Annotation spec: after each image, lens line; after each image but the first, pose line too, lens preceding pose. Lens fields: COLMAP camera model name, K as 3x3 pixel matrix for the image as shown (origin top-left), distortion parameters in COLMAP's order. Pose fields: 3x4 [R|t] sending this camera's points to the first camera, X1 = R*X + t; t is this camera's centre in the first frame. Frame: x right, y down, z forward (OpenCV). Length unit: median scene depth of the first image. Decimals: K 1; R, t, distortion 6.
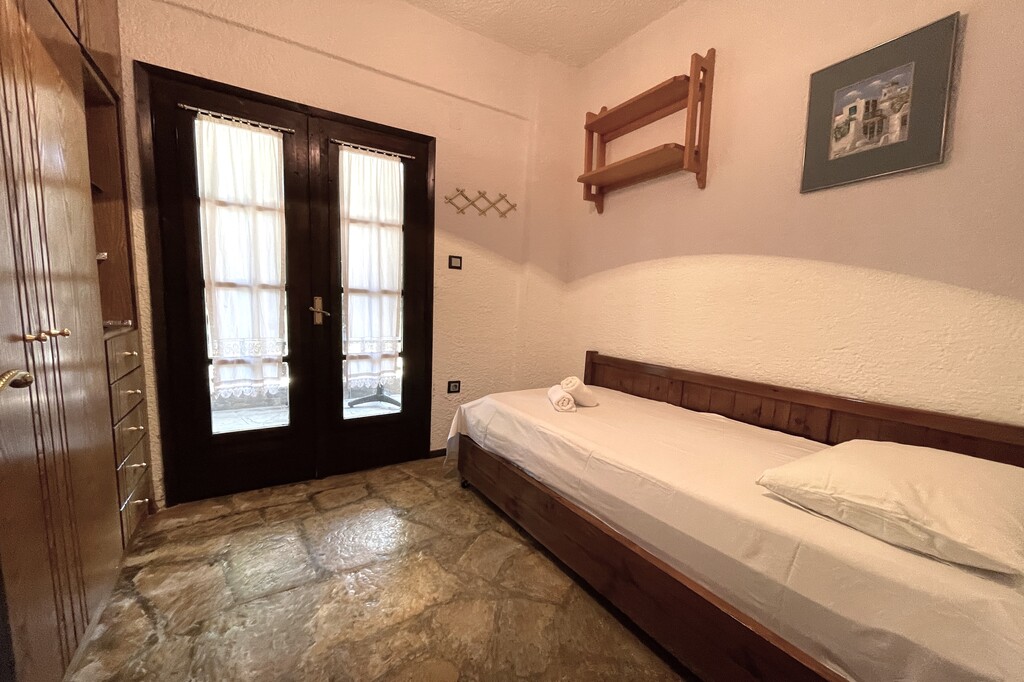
lens RADIAL K [[417.0, 0, 510.3], [0, 417.0, 326.9], [0, 0, 1]] dist [-0.002349, -0.000447]
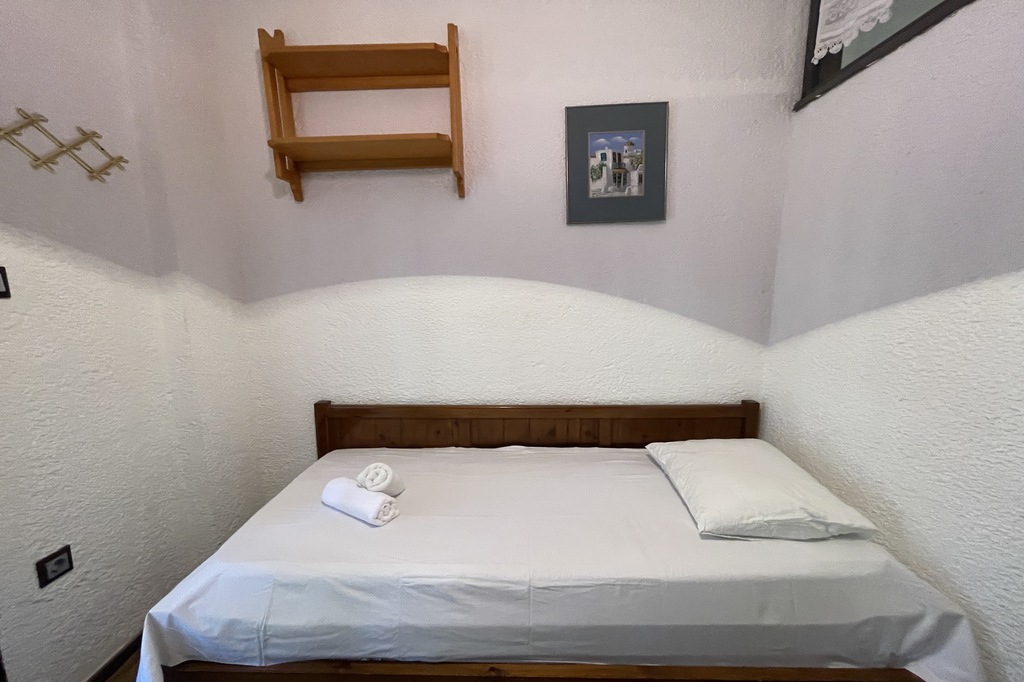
lens RADIAL K [[406.7, 0, 513.2], [0, 406.7, 347.9], [0, 0, 1]] dist [-0.002205, 0.000093]
pose [[0.547123, -0.158435, 0.821922, -0.293575], [0.071521, 0.987181, 0.142681, -0.176276], [-0.833991, -0.019280, 0.551441, 0.565868]]
